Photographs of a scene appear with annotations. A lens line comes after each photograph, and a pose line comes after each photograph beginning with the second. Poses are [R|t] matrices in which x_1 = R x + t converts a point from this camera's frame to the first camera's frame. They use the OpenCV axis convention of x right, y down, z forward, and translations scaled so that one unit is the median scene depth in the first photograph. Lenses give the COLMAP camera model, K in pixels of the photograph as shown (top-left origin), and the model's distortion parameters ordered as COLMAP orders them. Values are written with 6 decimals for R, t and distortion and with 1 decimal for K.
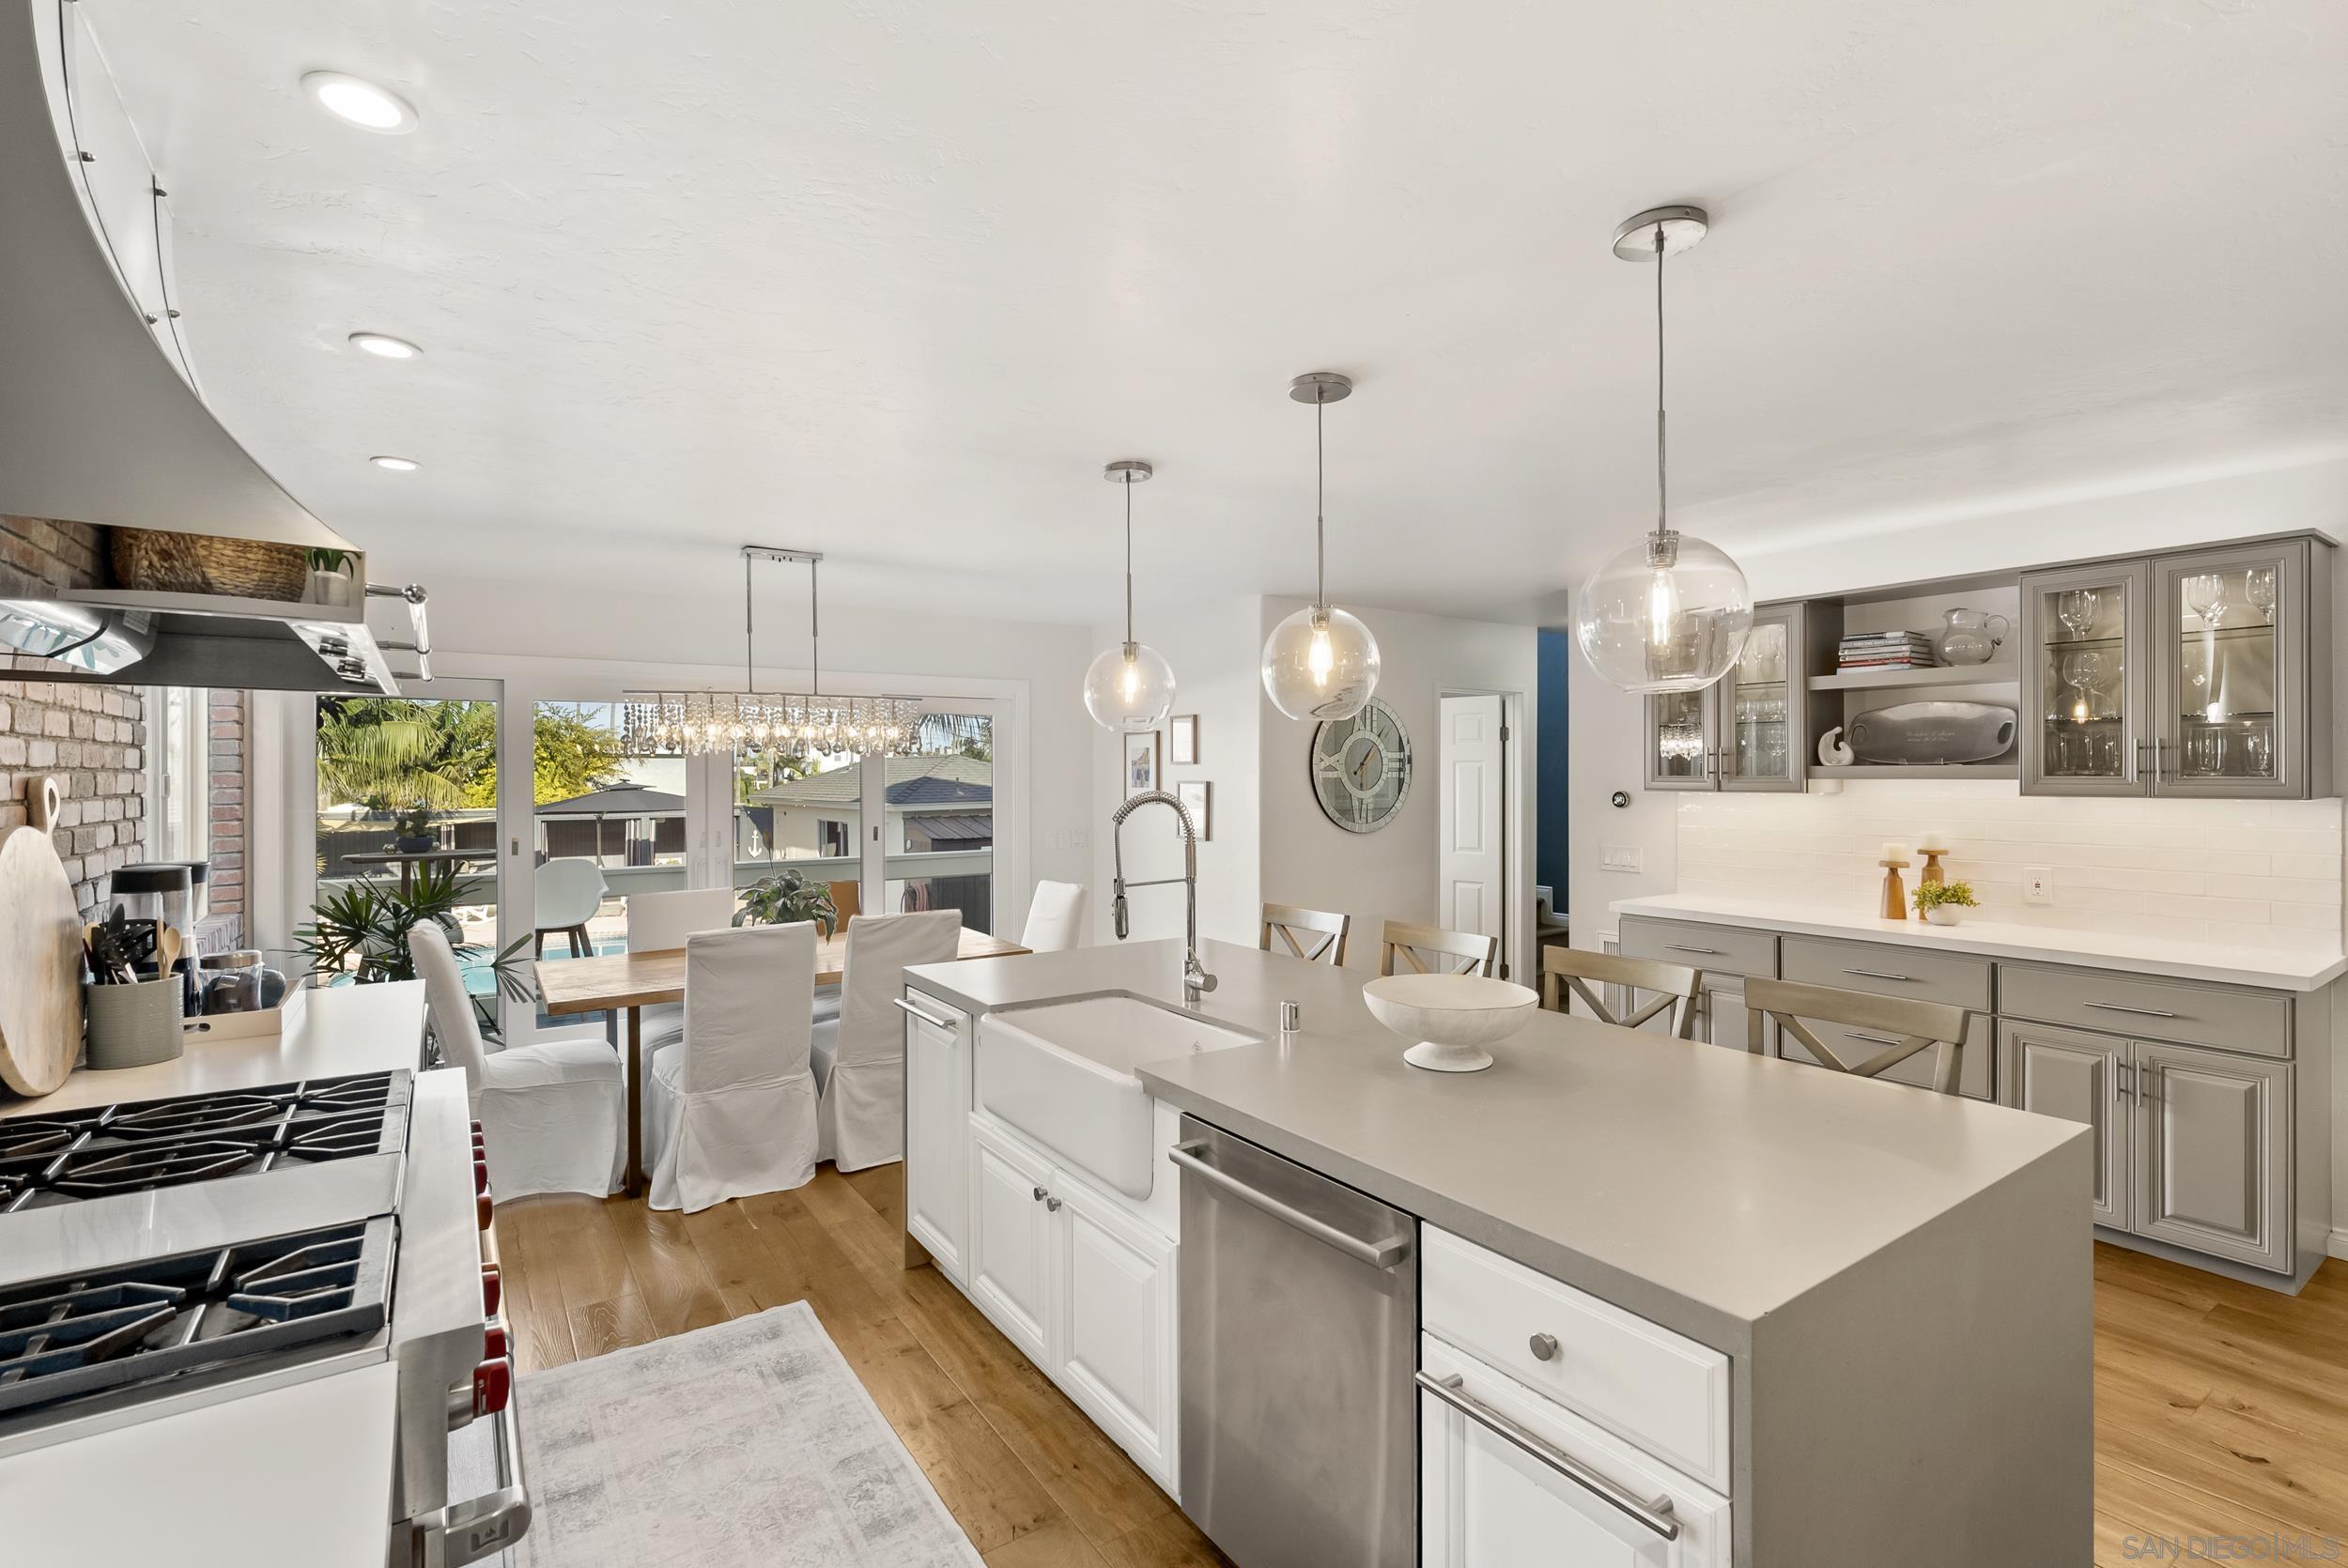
lens RADIAL K [[1058.8, 0, 1170.5], [0, 1058.8, 773.2], [0, 0, 1]] dist [-0.015115, 0.006094]
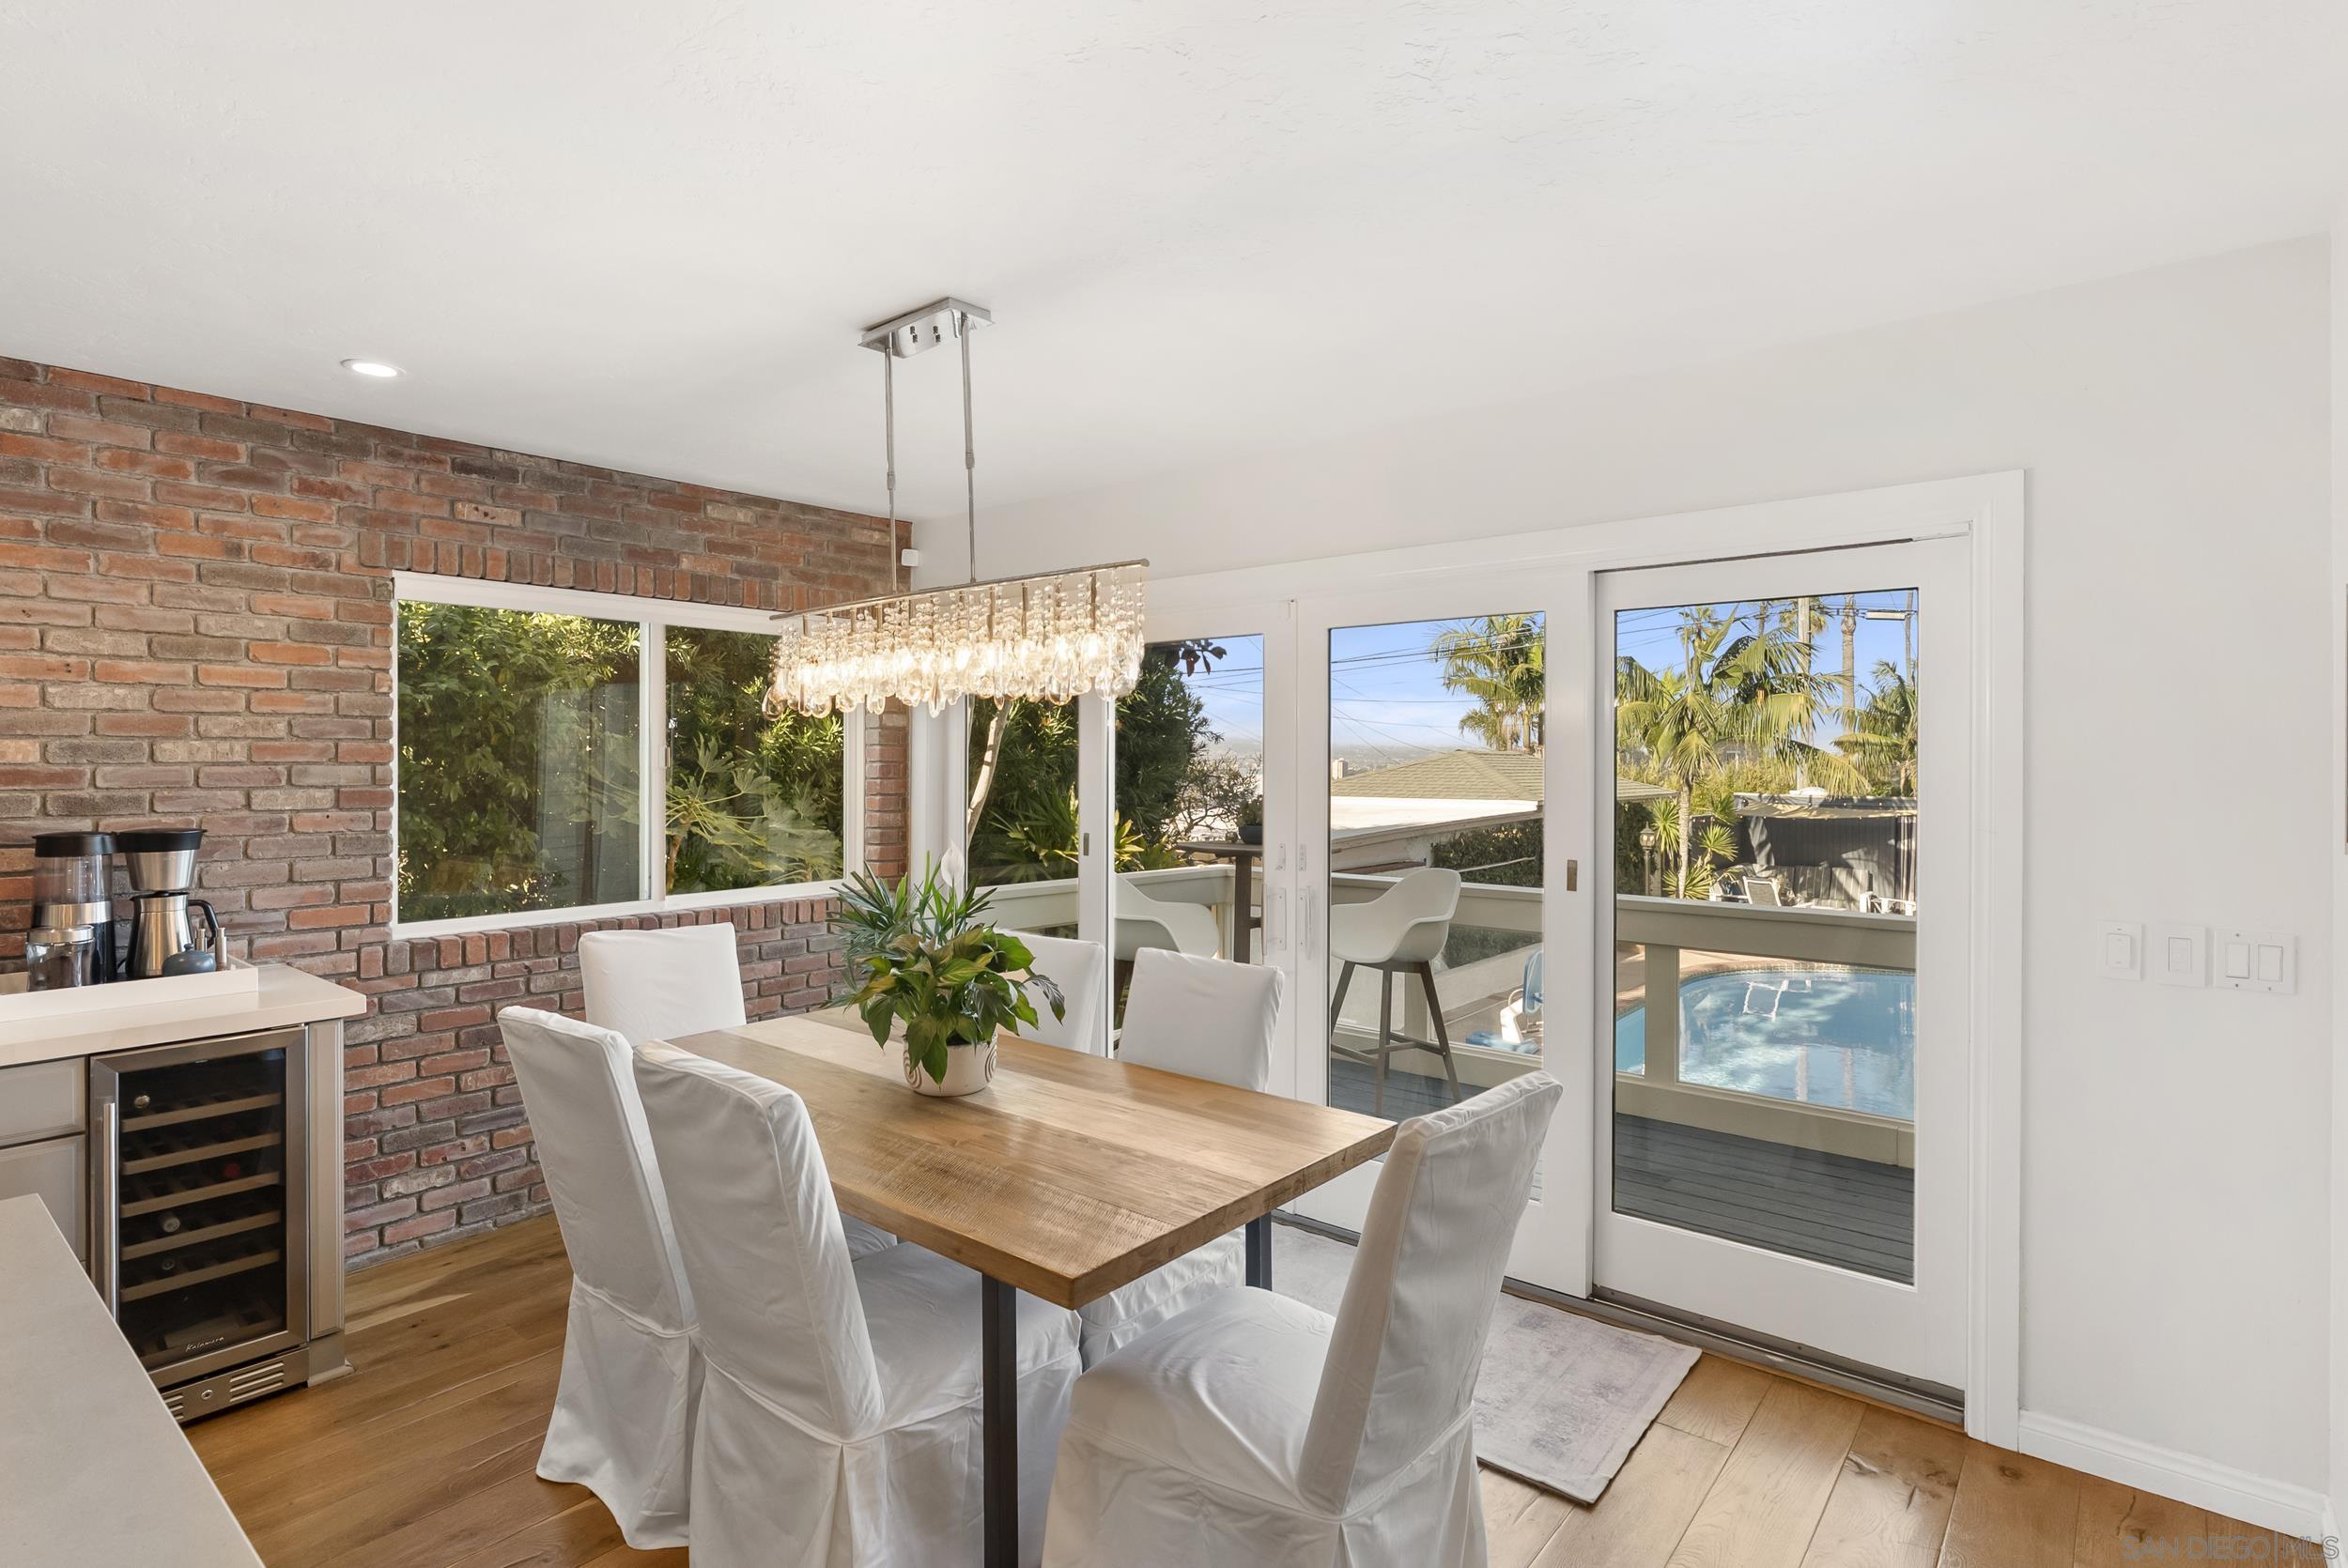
lens RADIAL K [[1173.7, 0, 1161.2], [0, 1173.7, 760.0], [0, 0, 1]] dist [-0.001340, -0.000214]
pose [[0.266141, 0.006220, -0.963914, 0.233423], [-0.003161, 0.999979, 0.005580, 0.005951], [0.963929, 0.001562, 0.266155, 0.979275]]
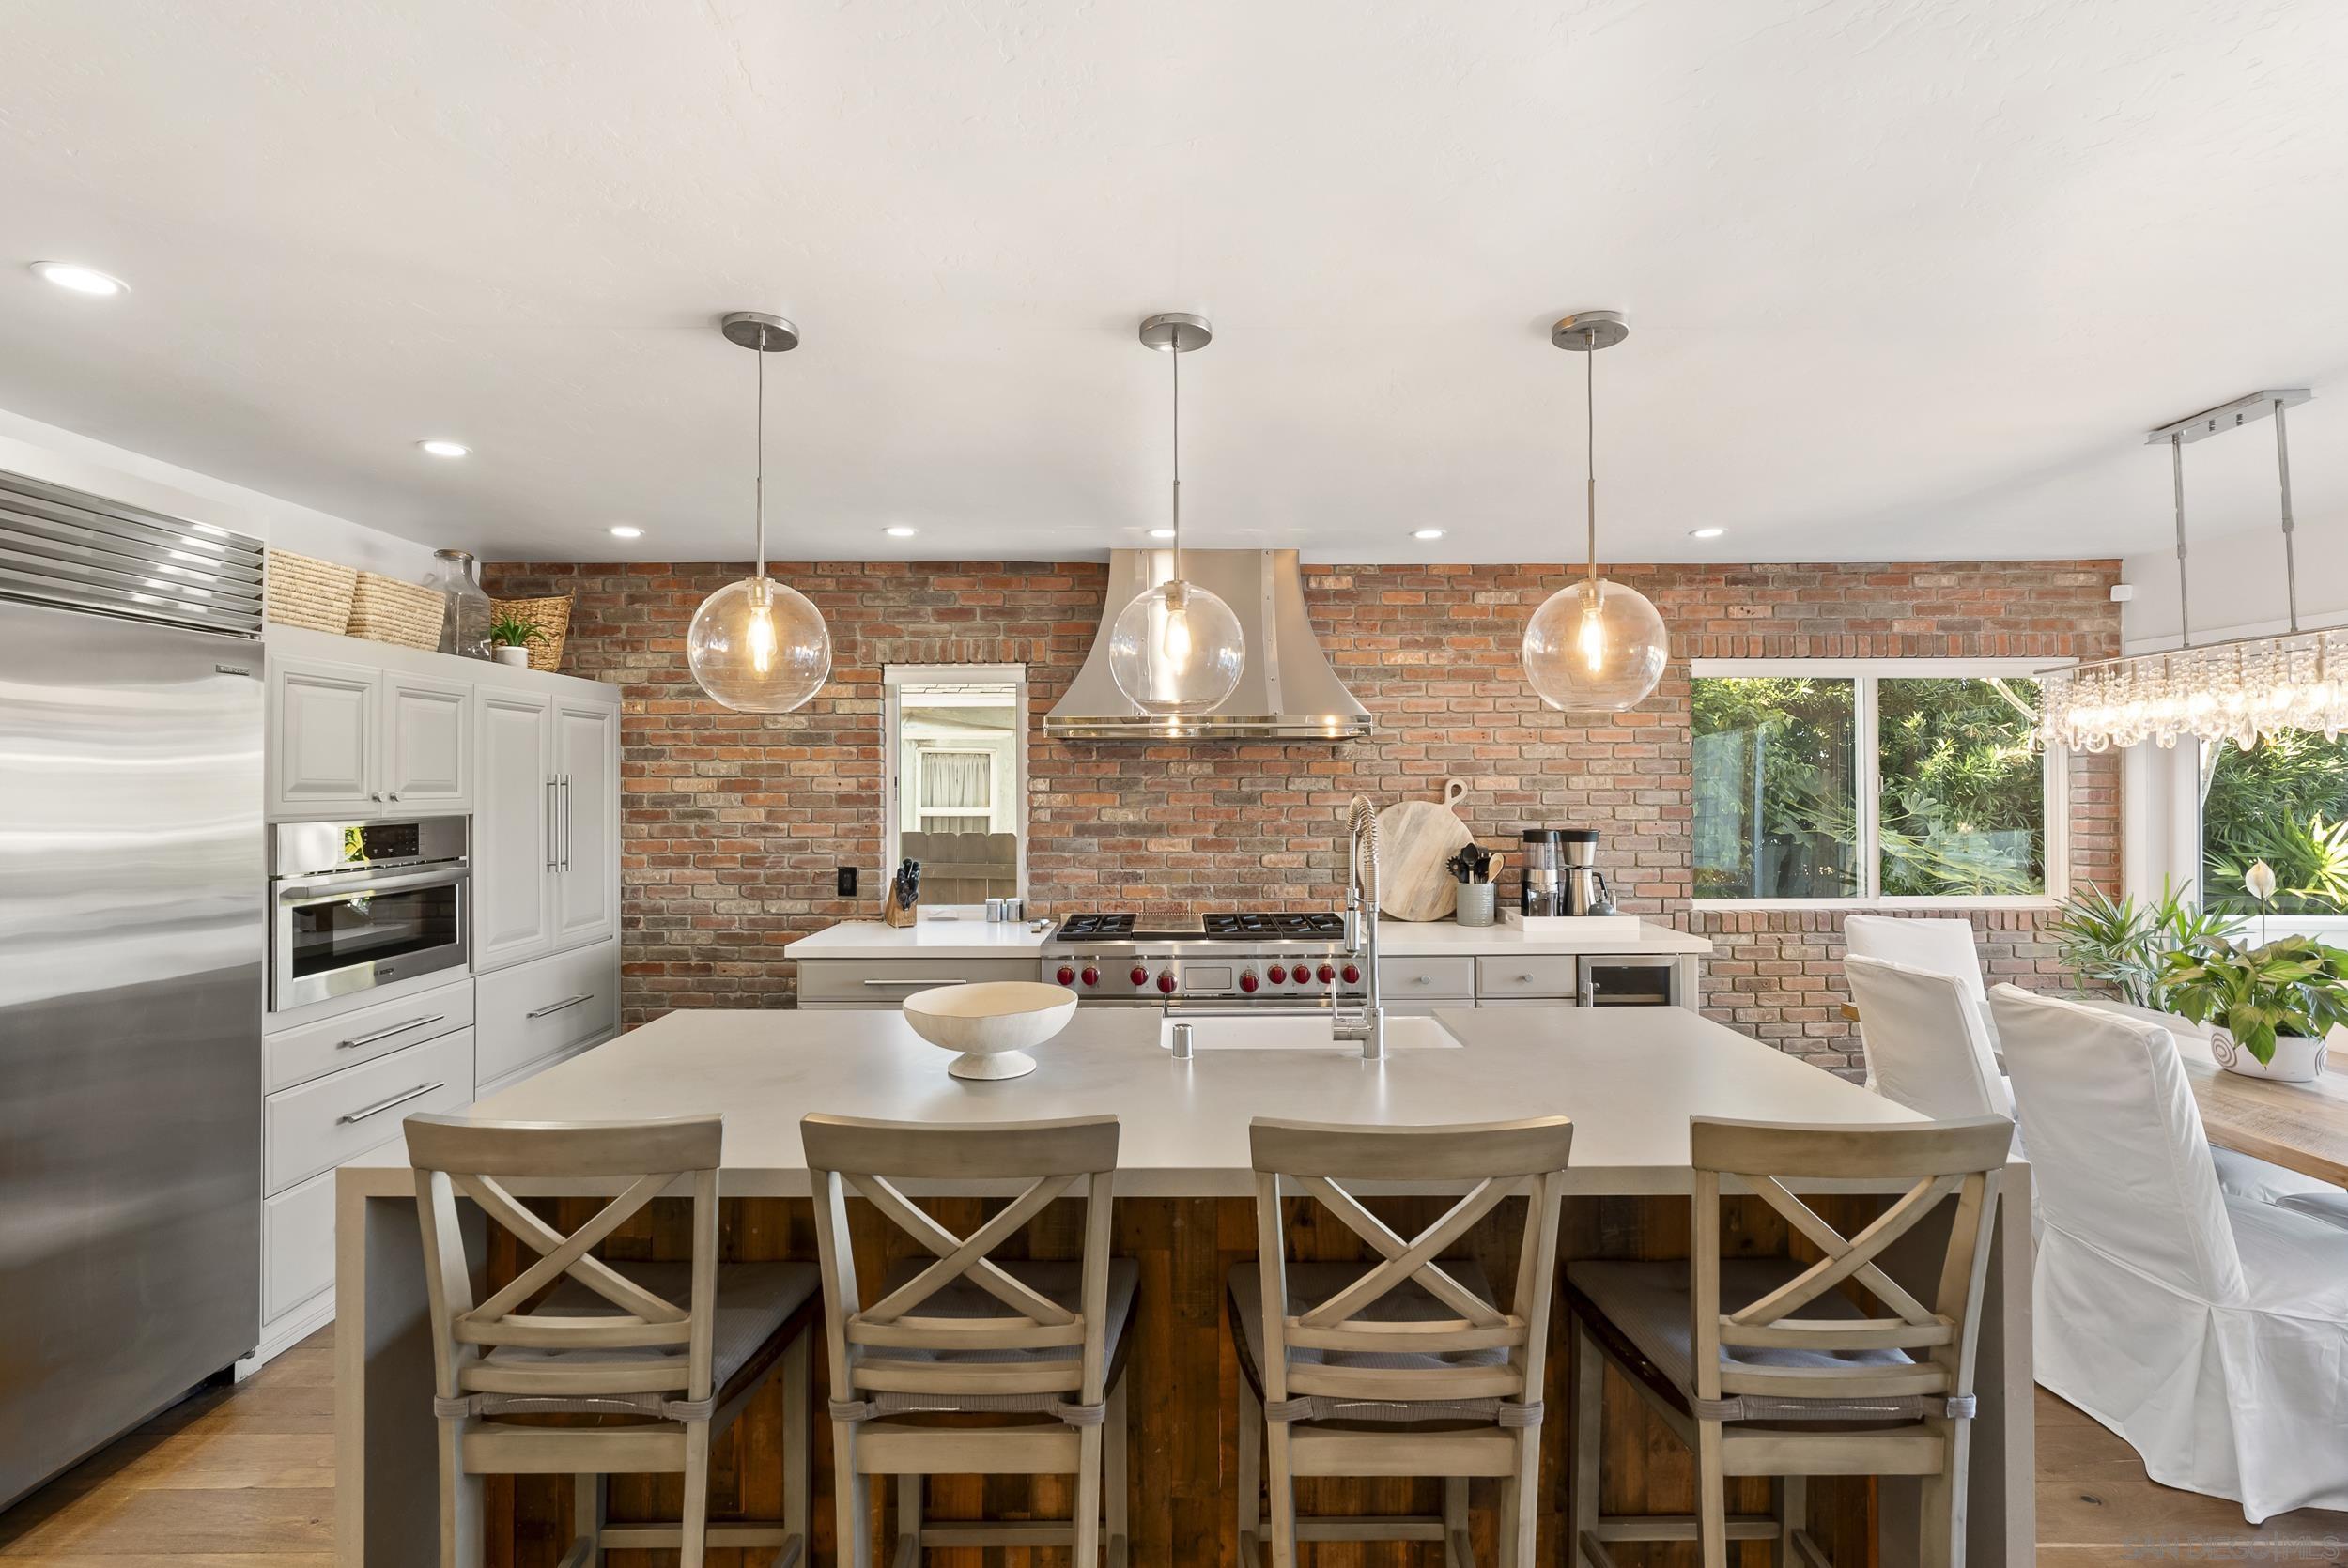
lens RADIAL K [[1058.8, 0, 1170.5], [0, 1058.8, 773.2], [0, 0, 1]] dist [-0.015115, 0.006094]
pose [[-0.567372, -0.002481, -0.823458, 0.493857], [0.005564, 0.999961, -0.006846, 0.002251], [0.823443, -0.008466, -0.567337, 0.857721]]
